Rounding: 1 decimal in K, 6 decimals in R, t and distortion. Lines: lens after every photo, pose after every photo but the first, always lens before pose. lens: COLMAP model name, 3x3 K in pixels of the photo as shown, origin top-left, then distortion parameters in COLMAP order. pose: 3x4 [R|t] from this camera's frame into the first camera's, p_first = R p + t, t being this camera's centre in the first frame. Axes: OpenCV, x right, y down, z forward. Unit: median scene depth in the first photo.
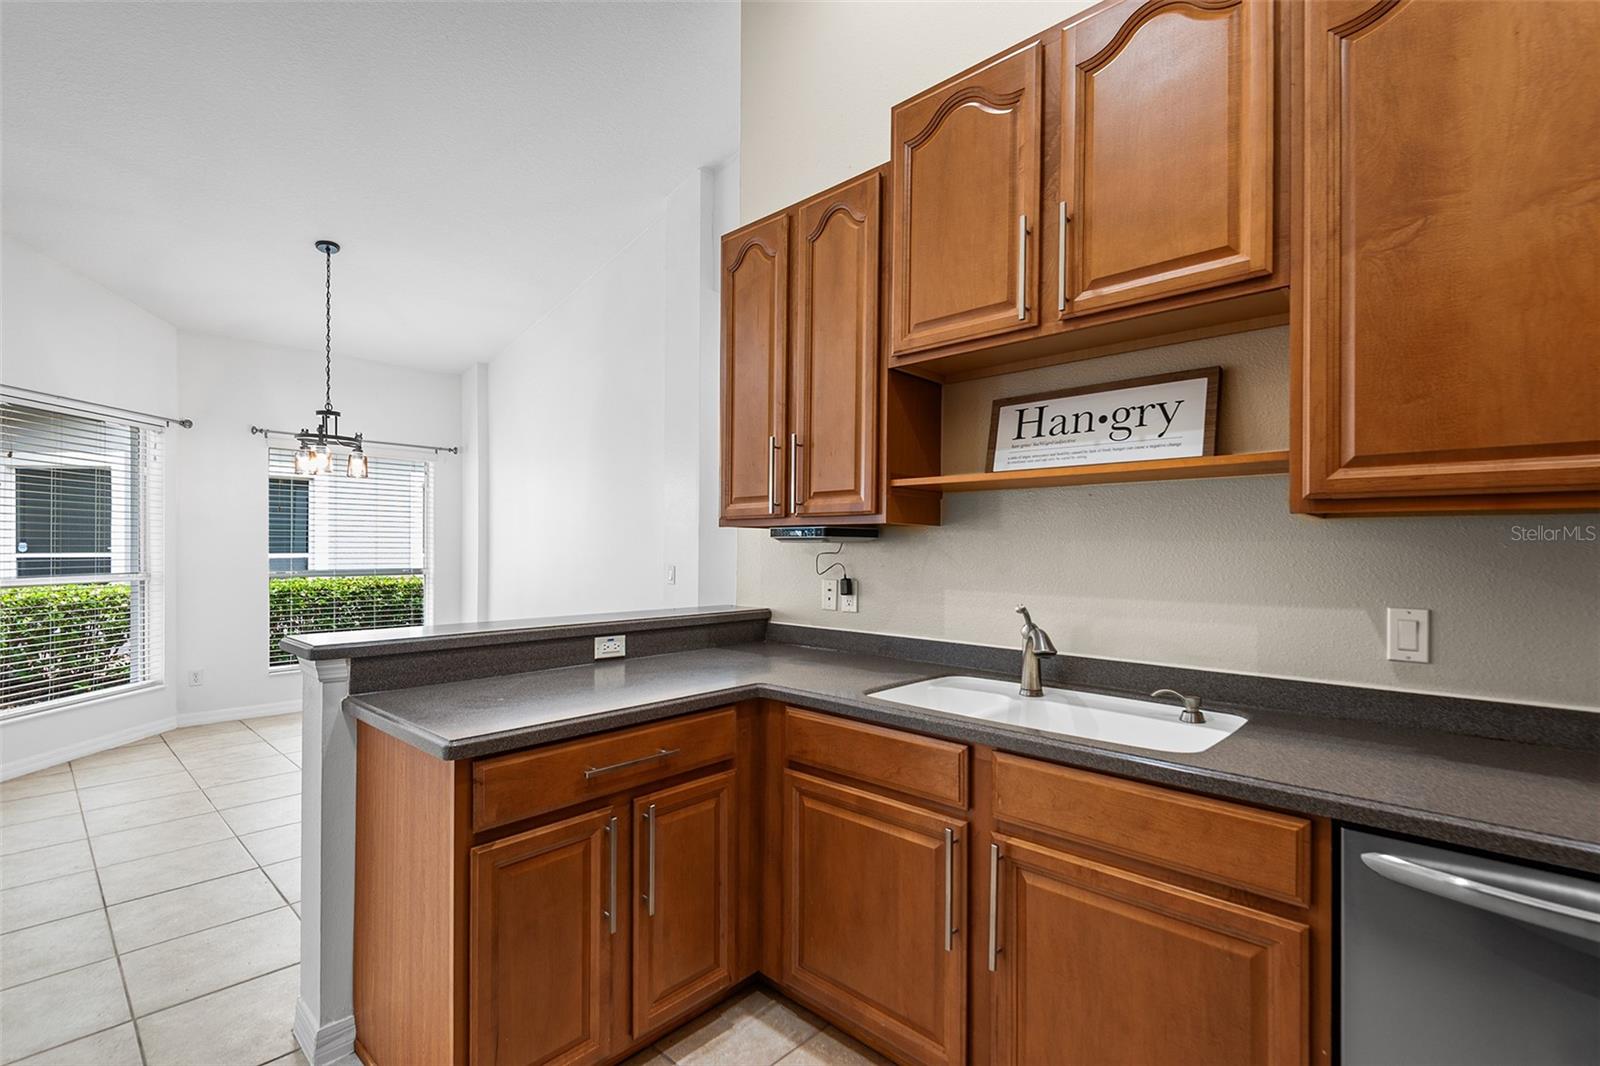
lens RADIAL K [[732.8, 0, 797.5], [0, 732.8, 544.1], [0, 0, 1]] dist [0.027703, -0.000467]
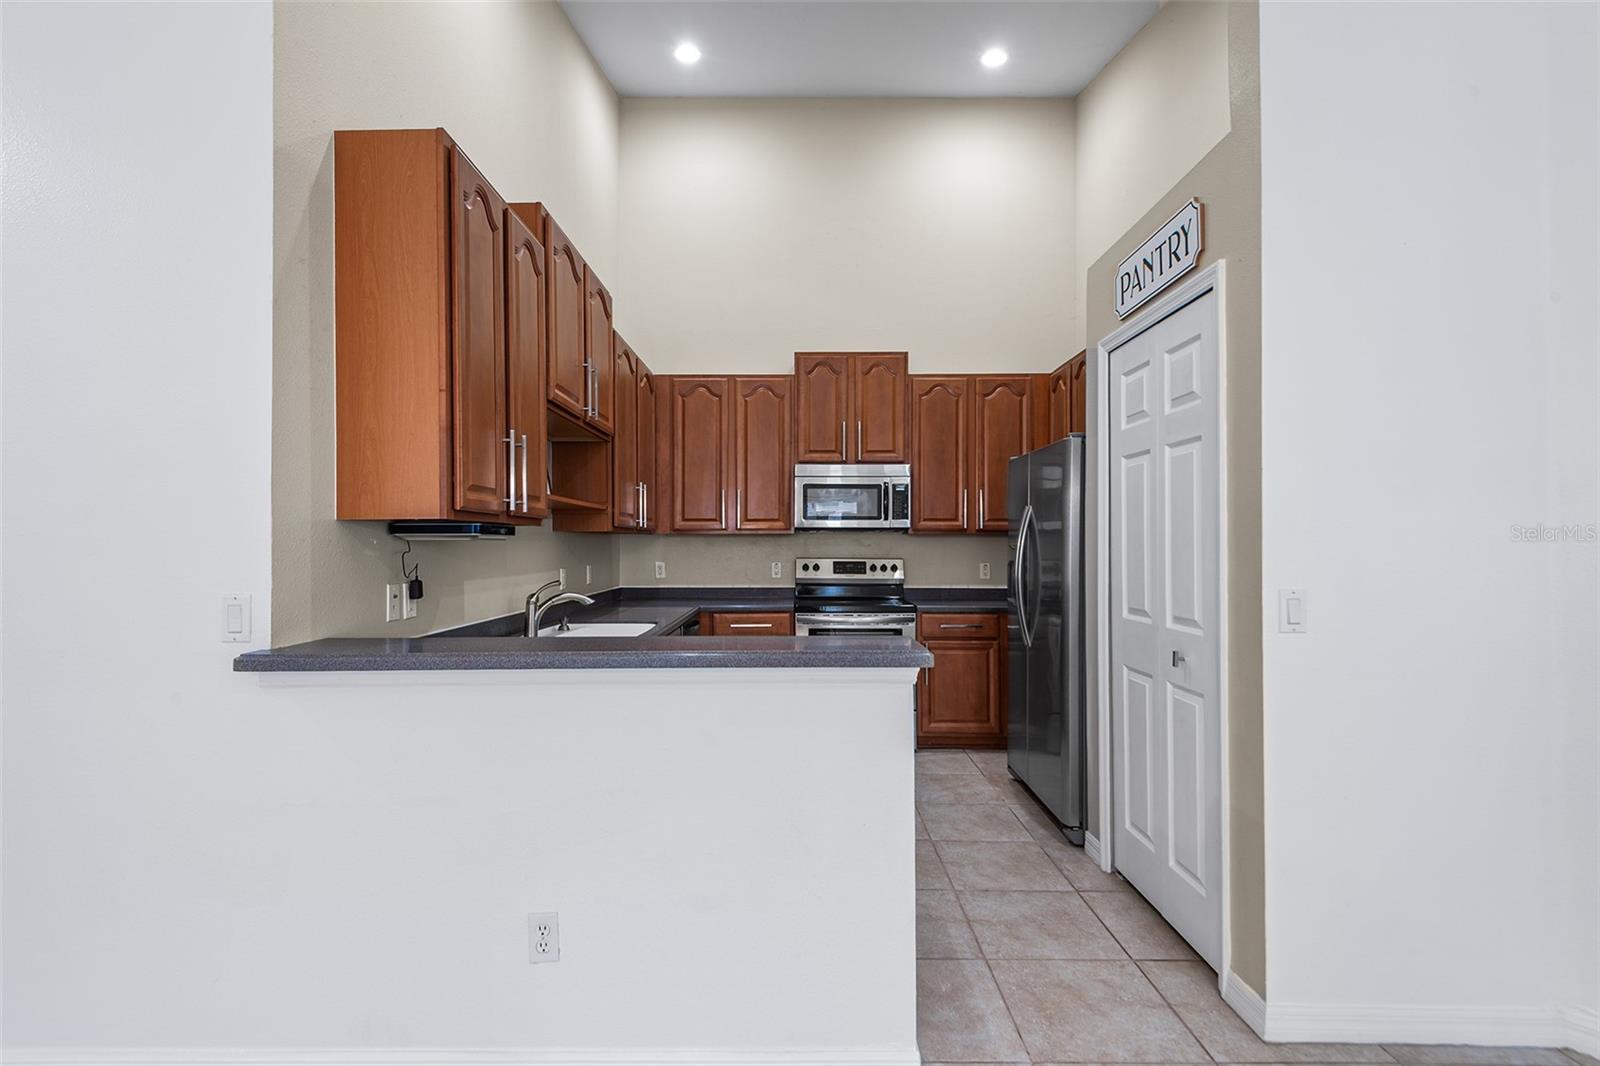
lens RADIAL K [[732.8, 0, 797.5], [0, 732.8, 544.1], [0, 0, 1]] dist [0.027703, -0.000467]
pose [[-0.689459, 0.004226, 0.724312, -1.164736], [0.005256, 0.999986, -0.000832, 0.007746], [-0.724305, 0.003234, -0.689472, 1.643054]]
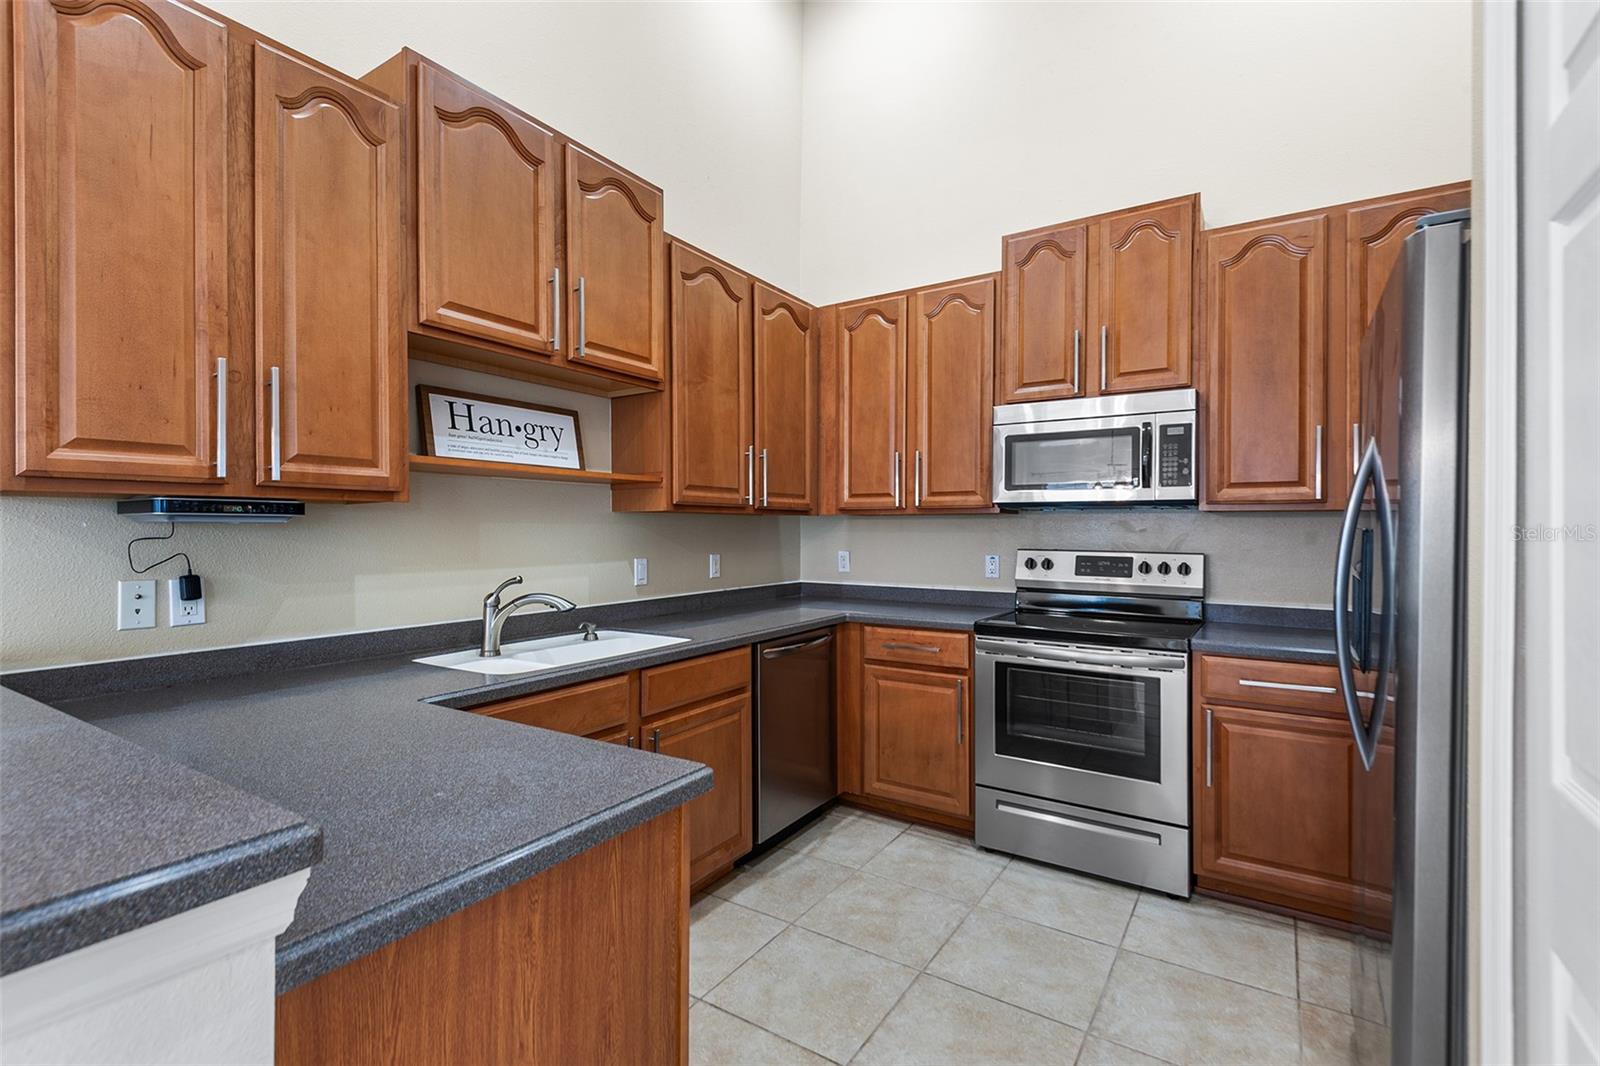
lens RADIAL K [[726.2, 0, 800.0], [0, 726.2, 533.0], [0, 0, 1]] dist [0.025392, -0.020944]
pose [[-0.178477, -0.002590, 0.983941, -0.896146], [0.002770, 0.999991, 0.003135, 0.009376], [-0.983940, 0.003285, -0.178468, 0.722318]]
